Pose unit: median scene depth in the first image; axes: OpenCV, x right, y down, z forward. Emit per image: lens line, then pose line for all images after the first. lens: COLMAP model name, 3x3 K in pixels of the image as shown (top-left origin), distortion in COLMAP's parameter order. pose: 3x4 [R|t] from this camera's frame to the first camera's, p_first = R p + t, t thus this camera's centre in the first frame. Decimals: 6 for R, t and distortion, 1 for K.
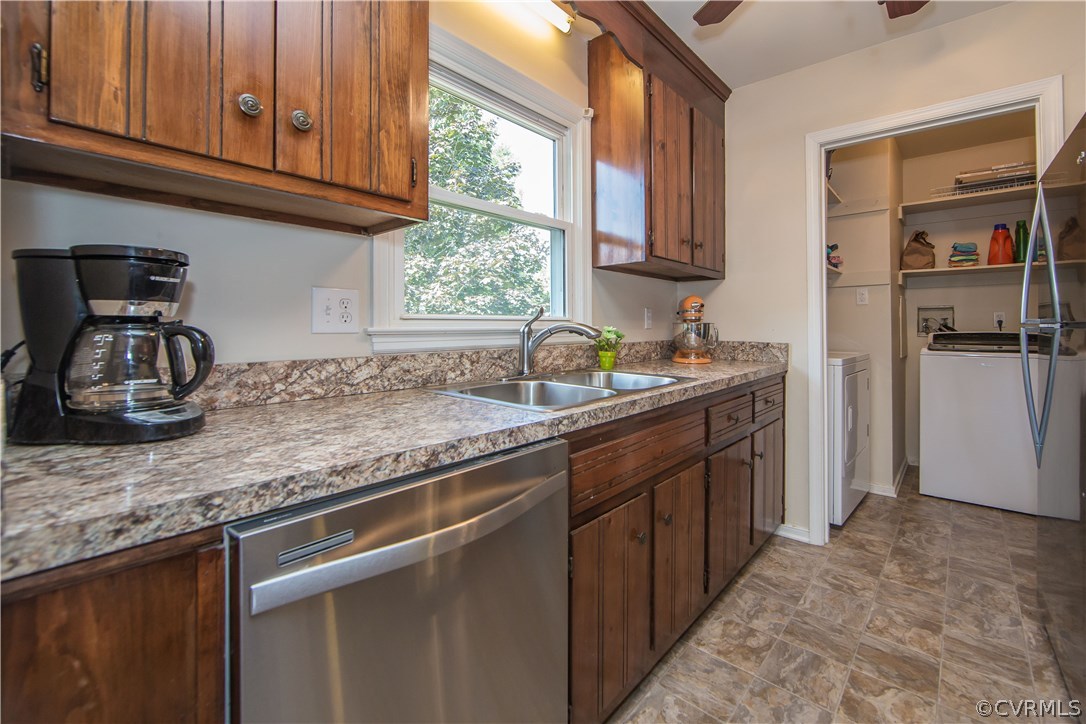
lens RADIAL K [[471.0, 0, 592.1], [0, 471.0, 326.6], [0, 0, 1]] dist [-0.011642, 0.001583]
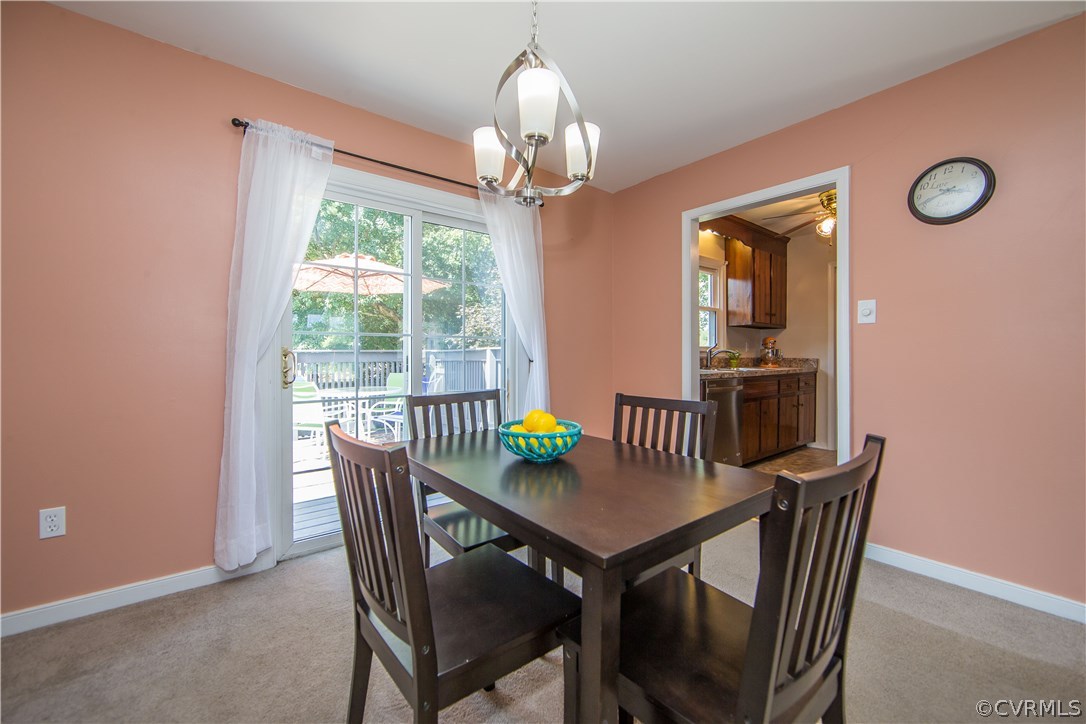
lens RADIAL K [[438.1, 0, 557.7], [0, 438.1, 357.1], [0, 0, 1]] dist [-0.010284, 0.002554]
pose [[0.978348, 0.001615, -0.206958, -0.403589], [-0.000332, 0.999981, 0.006233, 0.019801], [0.206964, -0.006029, 0.978330, -1.447891]]
